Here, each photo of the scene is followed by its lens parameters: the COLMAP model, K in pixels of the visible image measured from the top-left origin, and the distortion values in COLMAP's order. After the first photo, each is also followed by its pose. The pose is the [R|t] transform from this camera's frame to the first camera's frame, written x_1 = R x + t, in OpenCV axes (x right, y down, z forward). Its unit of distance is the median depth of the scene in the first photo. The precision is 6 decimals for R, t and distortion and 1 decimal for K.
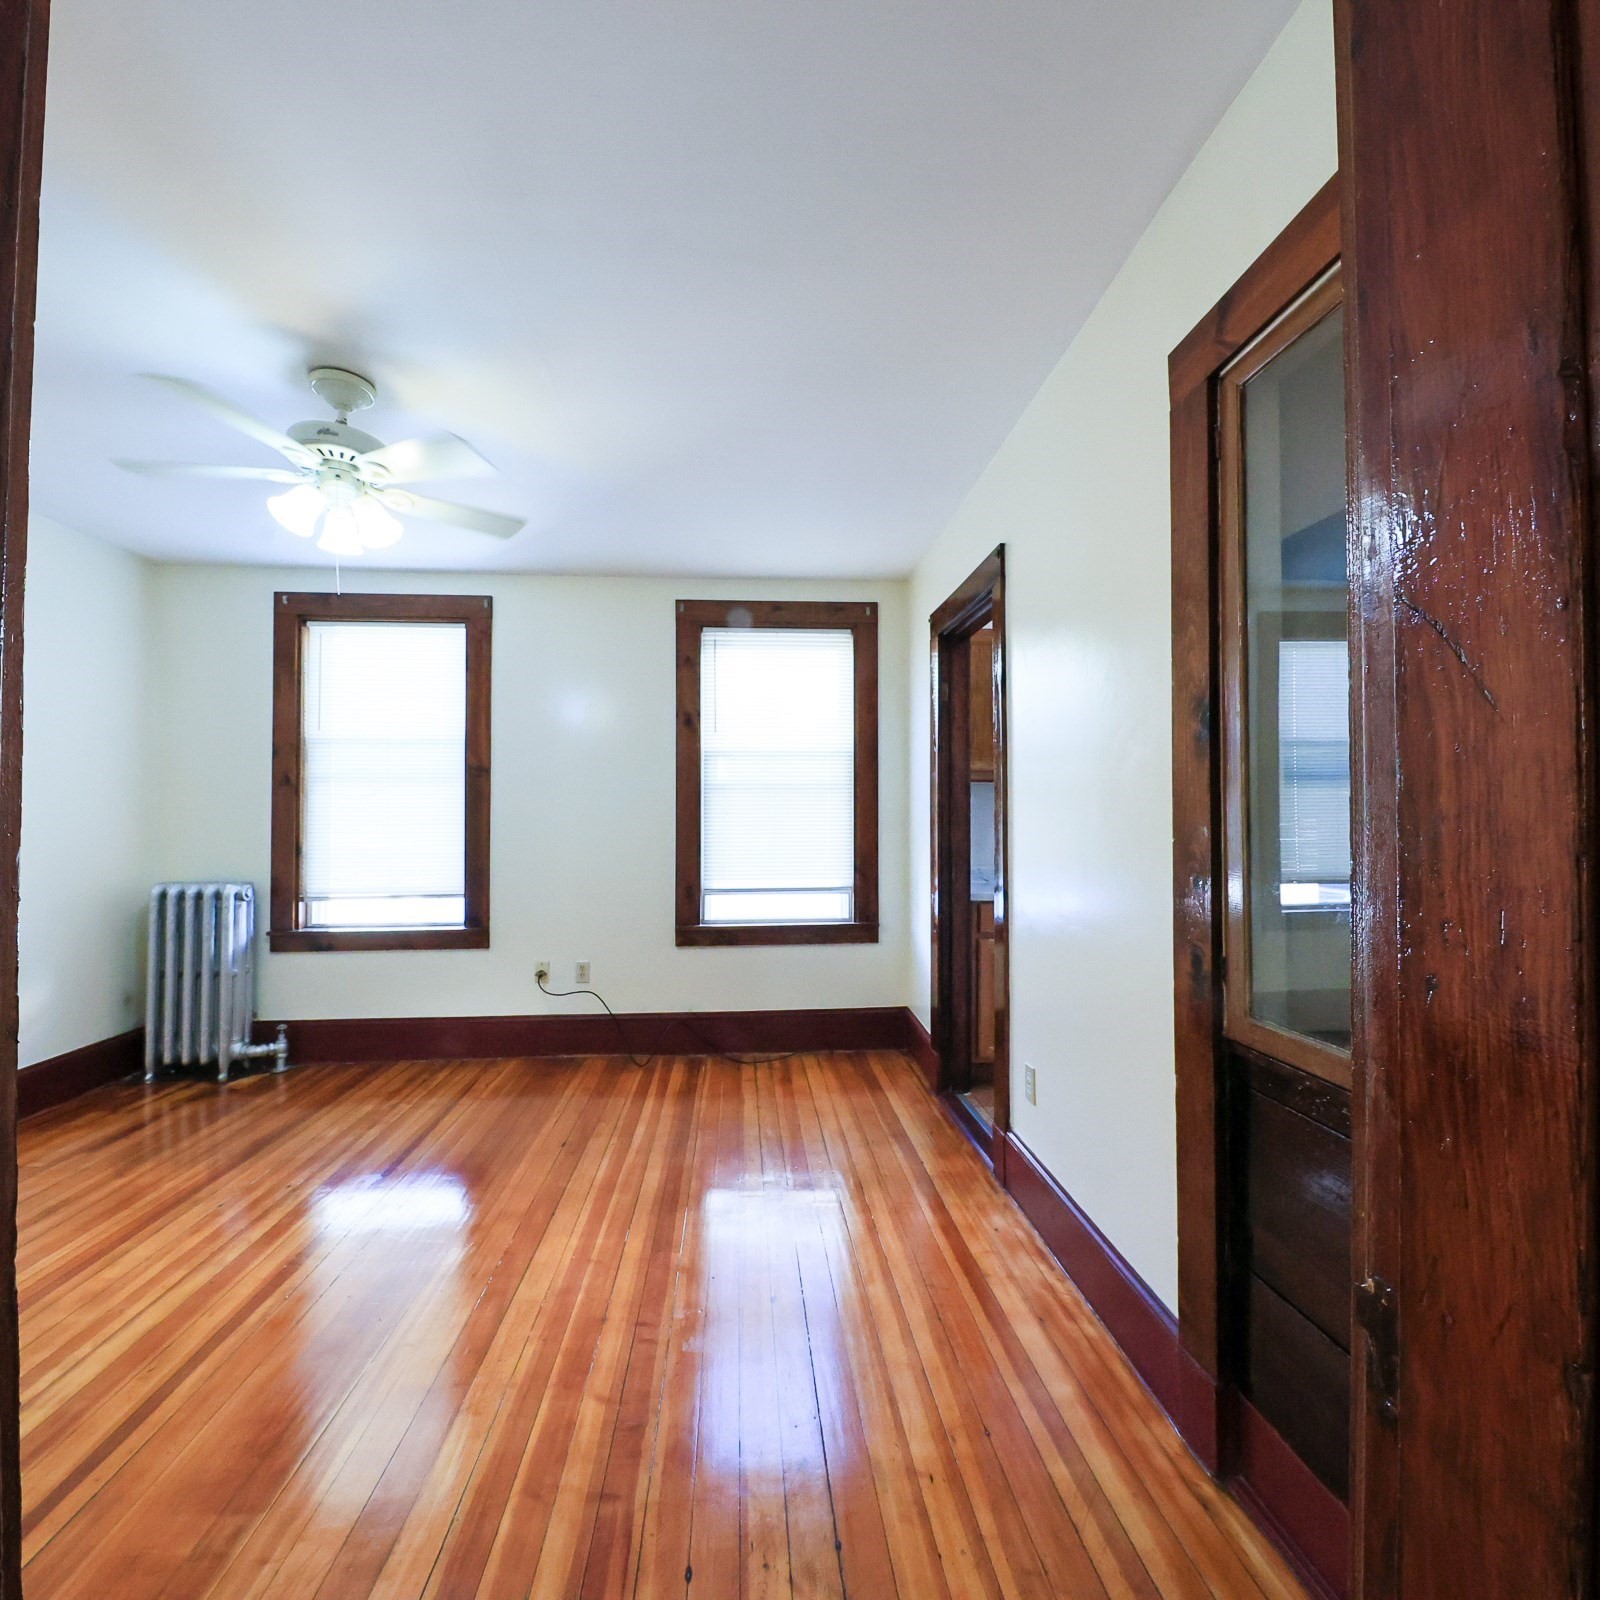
lens RADIAL K [[742.7, 0, 791.8], [0, 742.7, 816.8], [0, 0, 1]] dist [-0.000551, -0.000371]
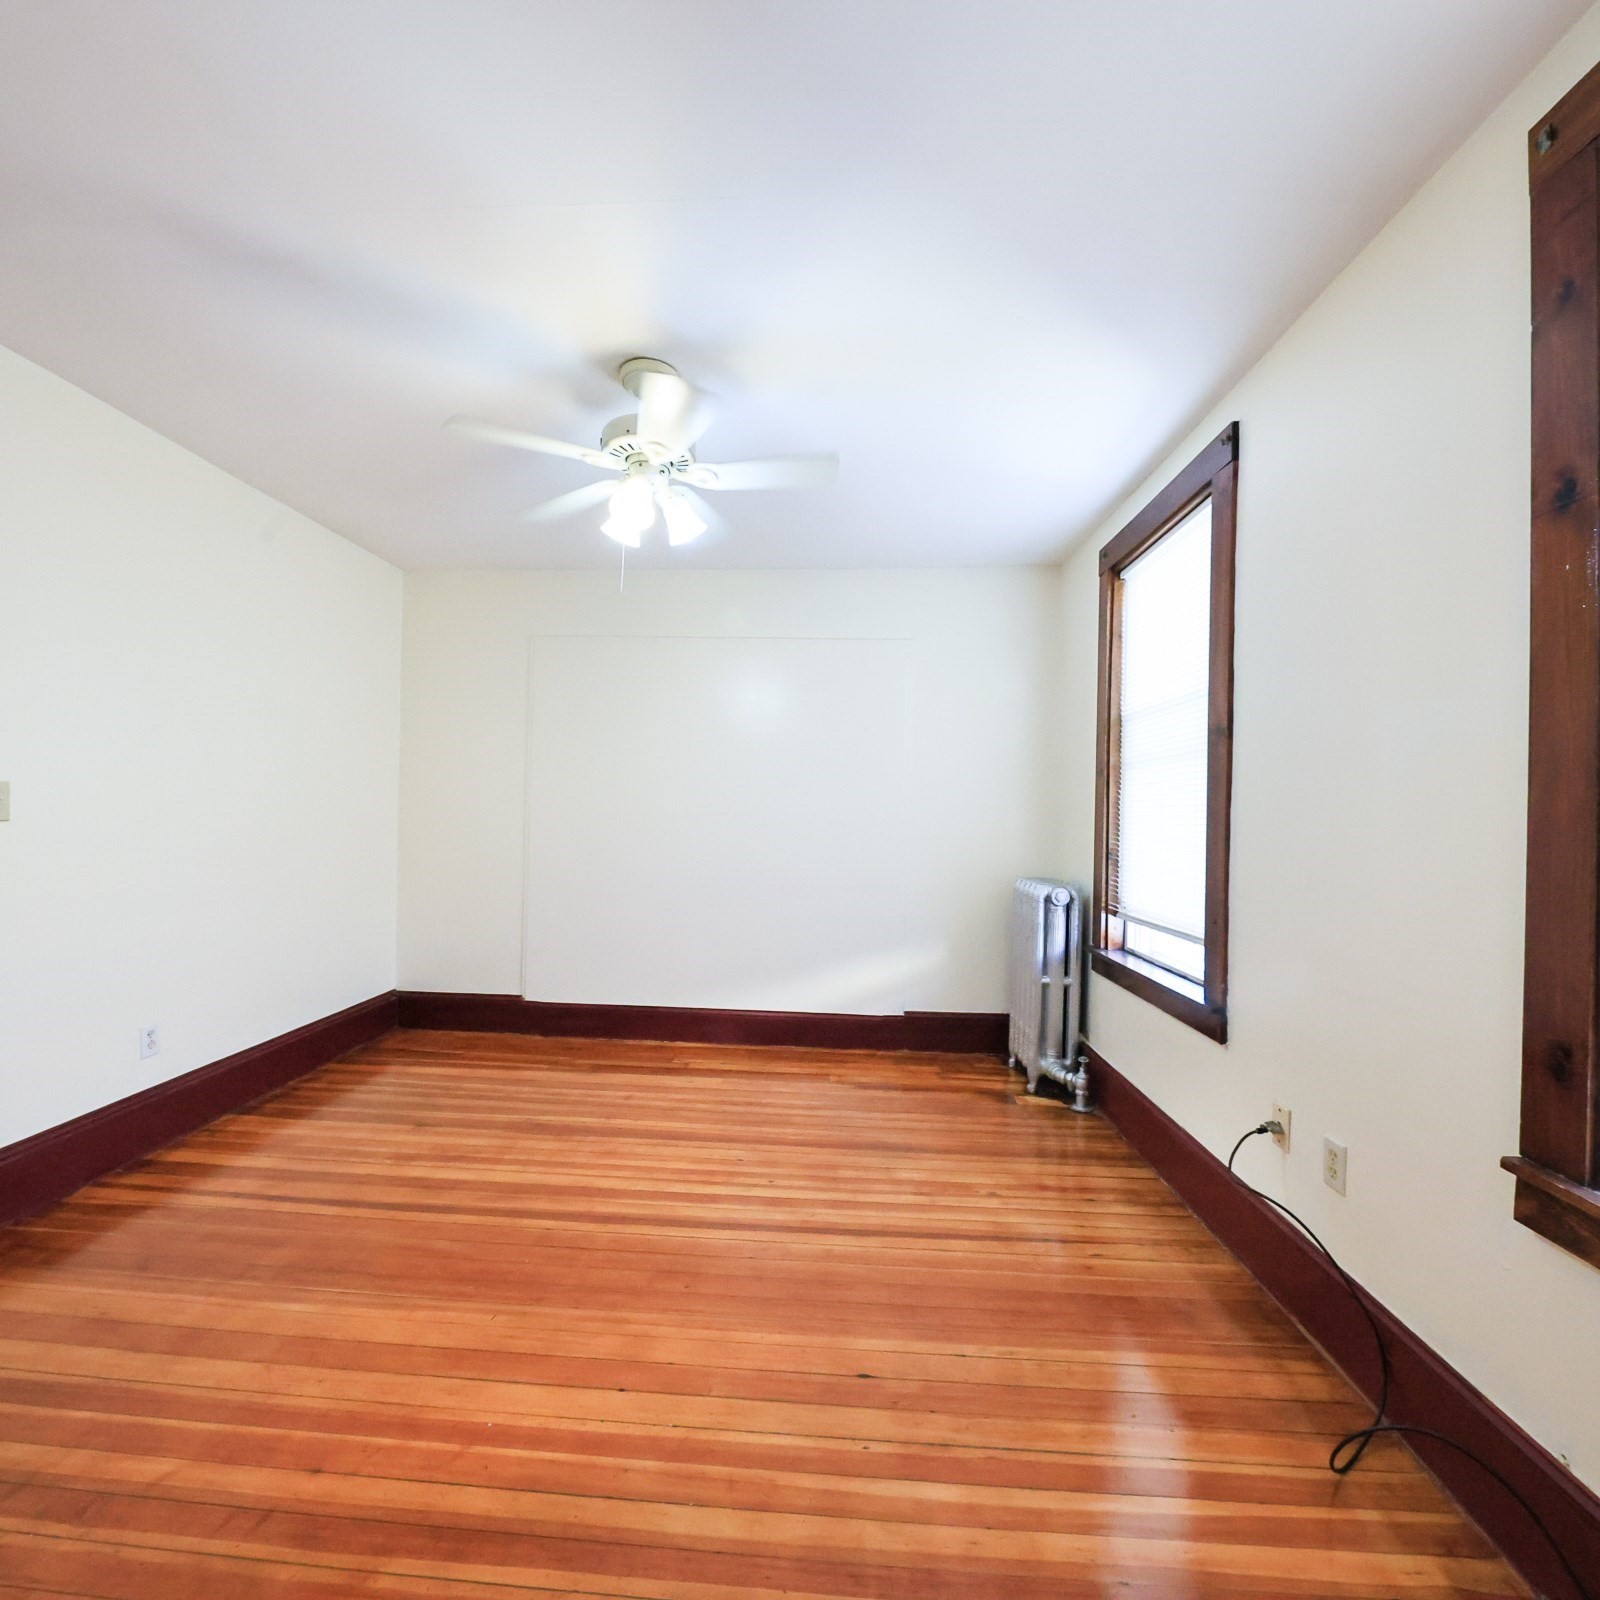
lens RADIAL K [[748.4, 0, 780.8], [0, 748.4, 817.6], [0, 0, 1]] dist [0.009319, -0.007199]
pose [[-0.133245, 0.004068, -0.991075, 0.221344], [-0.005182, 0.999975, 0.004801, 0.002062], [0.991070, 0.005776, -0.133221, 0.793436]]
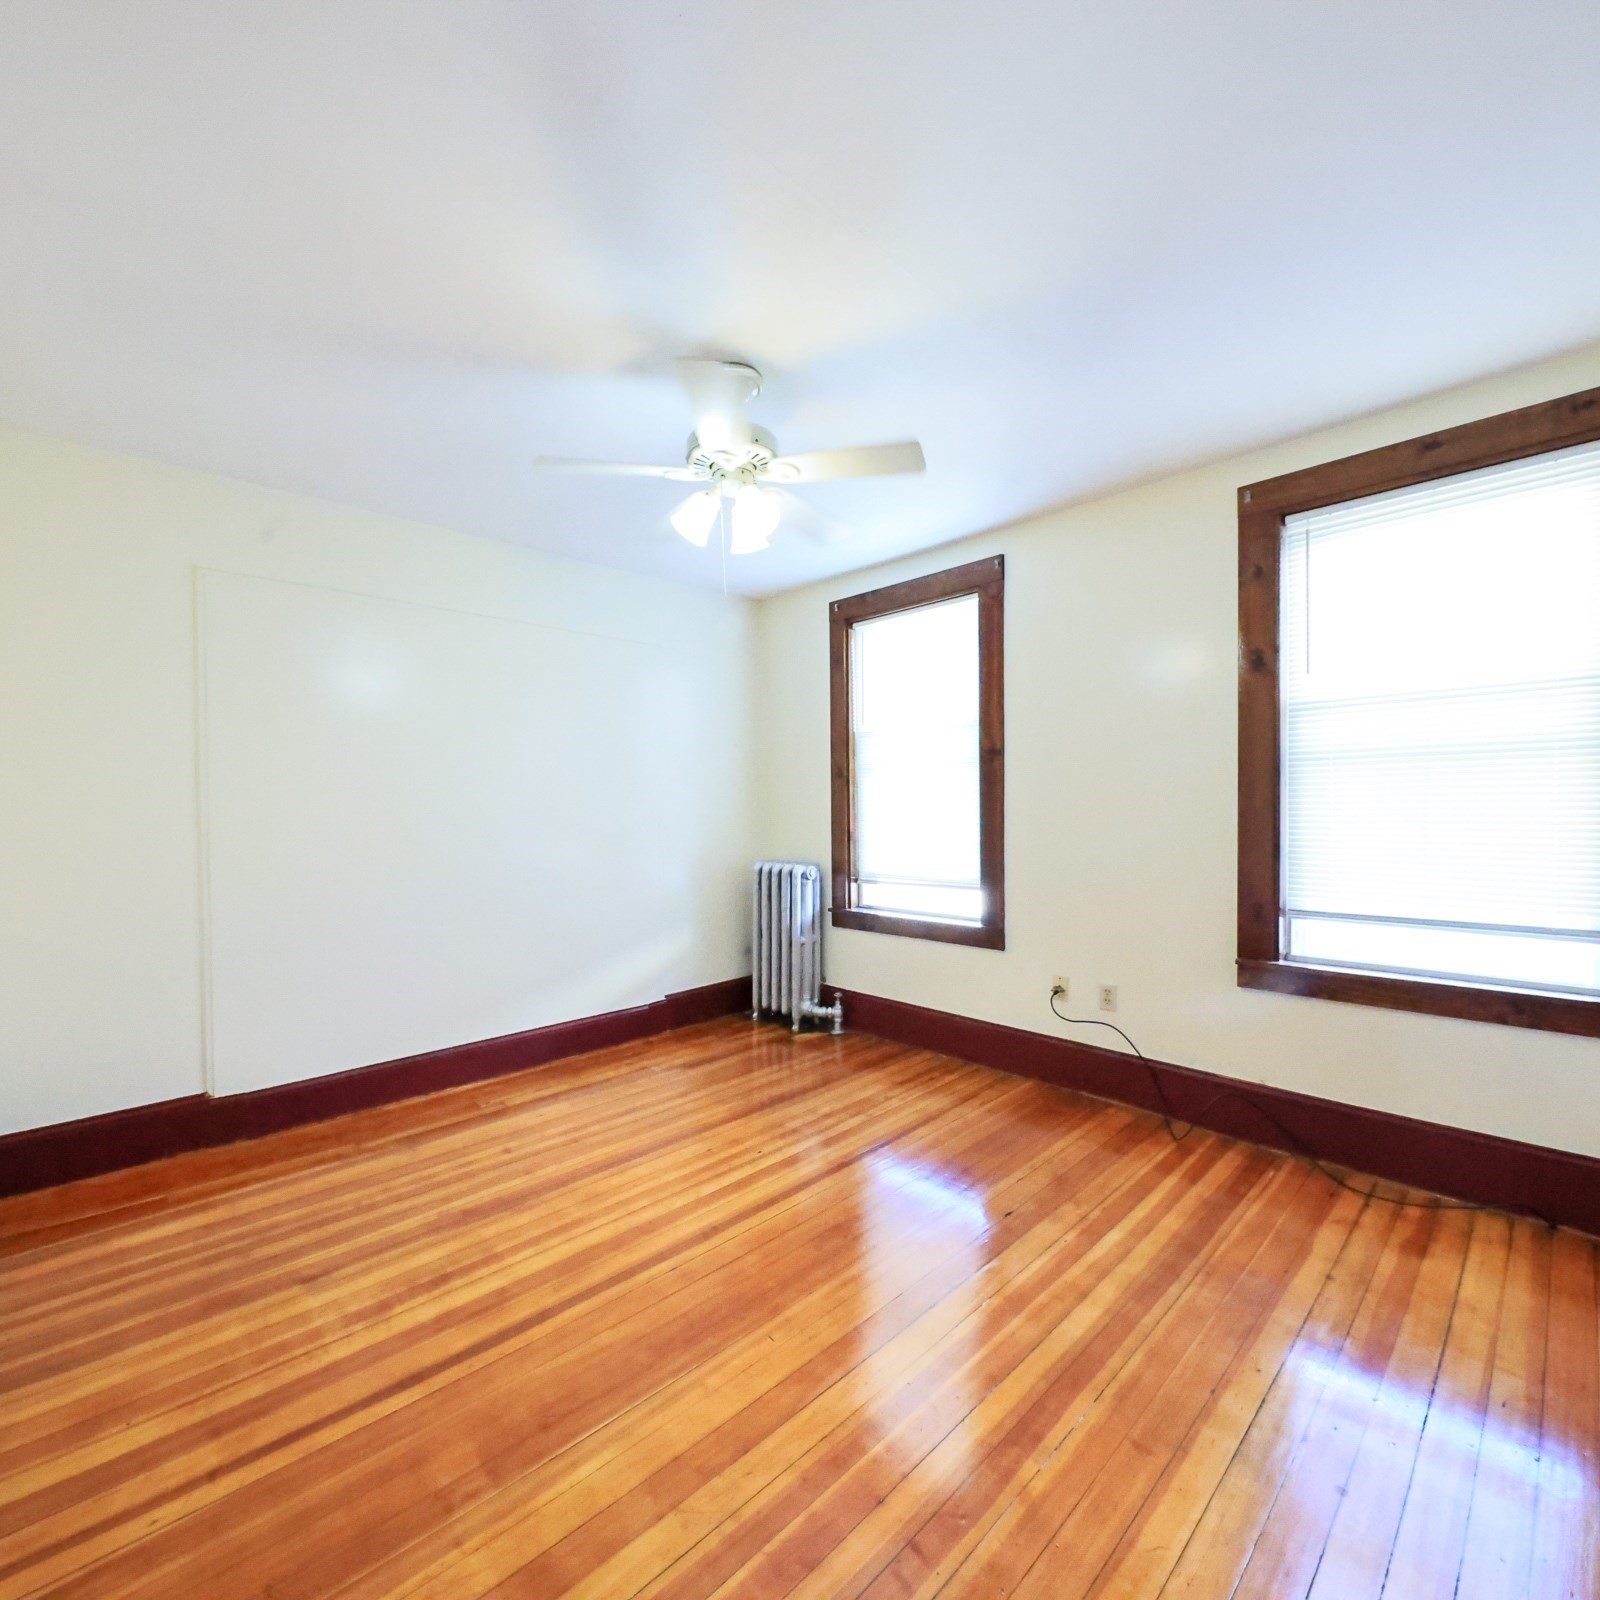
lens RADIAL K [[748.4, 0, 780.8], [0, 748.4, 817.6], [0, 0, 1]] dist [0.009319, -0.007199]
pose [[0.632302, 0.007147, -0.774689, 0.131362], [0.021360, 0.999416, 0.026654, -0.014455], [0.774427, -0.033401, 0.631781, 0.240376]]
